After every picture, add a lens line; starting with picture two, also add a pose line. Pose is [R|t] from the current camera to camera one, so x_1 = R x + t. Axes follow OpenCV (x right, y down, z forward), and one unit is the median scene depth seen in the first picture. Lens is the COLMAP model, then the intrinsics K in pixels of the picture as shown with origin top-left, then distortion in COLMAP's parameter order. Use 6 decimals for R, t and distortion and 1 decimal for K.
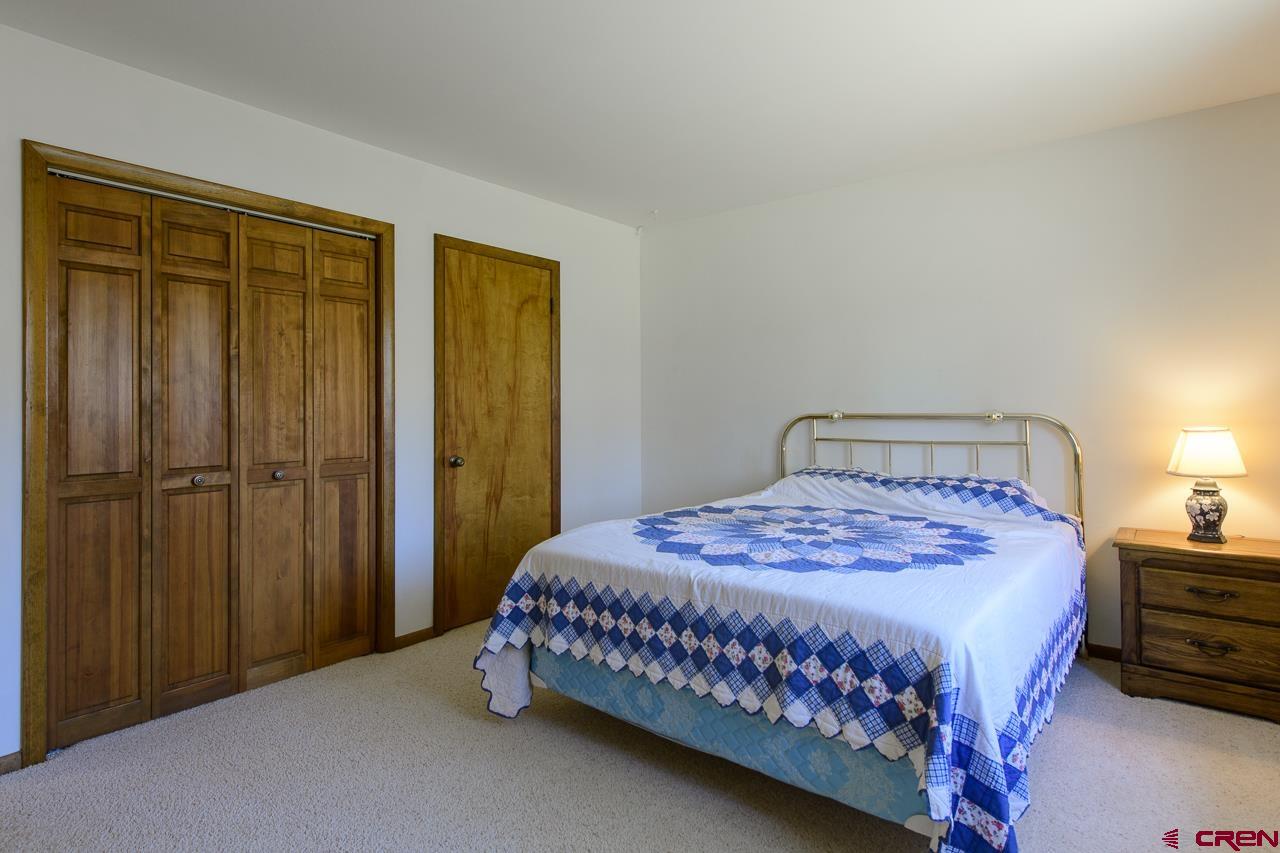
lens RADIAL K [[681.4, 0, 637.2], [0, 681.4, 420.4], [0, 0, 1]] dist [0.006174, -0.002588]
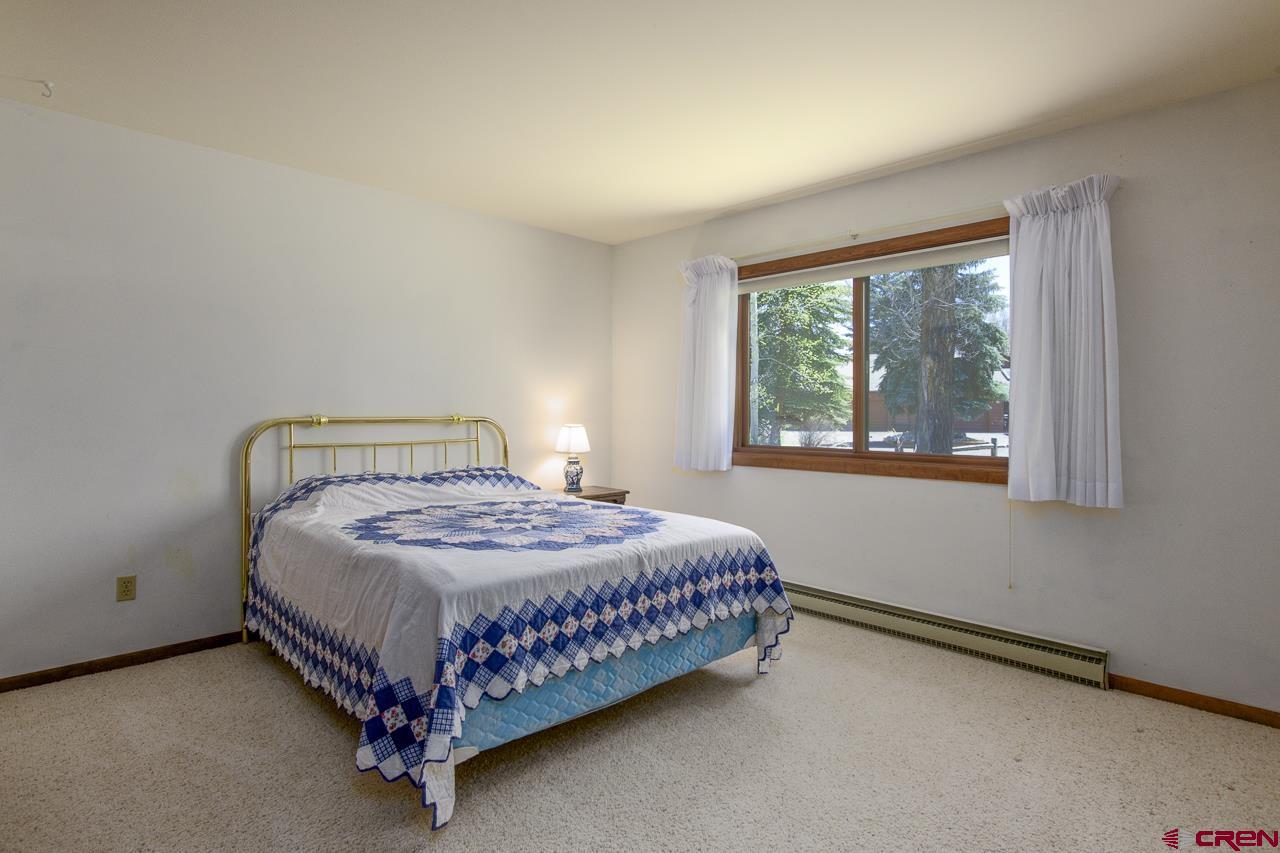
lens RADIAL K [[681.4, 0, 637.1], [0, 681.4, 423.7], [0, 0, 1]] dist [0.006174, -0.002588]
pose [[0.105333, -0.013619, 0.994344, -1.027265], [0.014132, 0.999826, 0.012197, -0.012973], [-0.994337, 0.012768, 0.105507, 0.798257]]
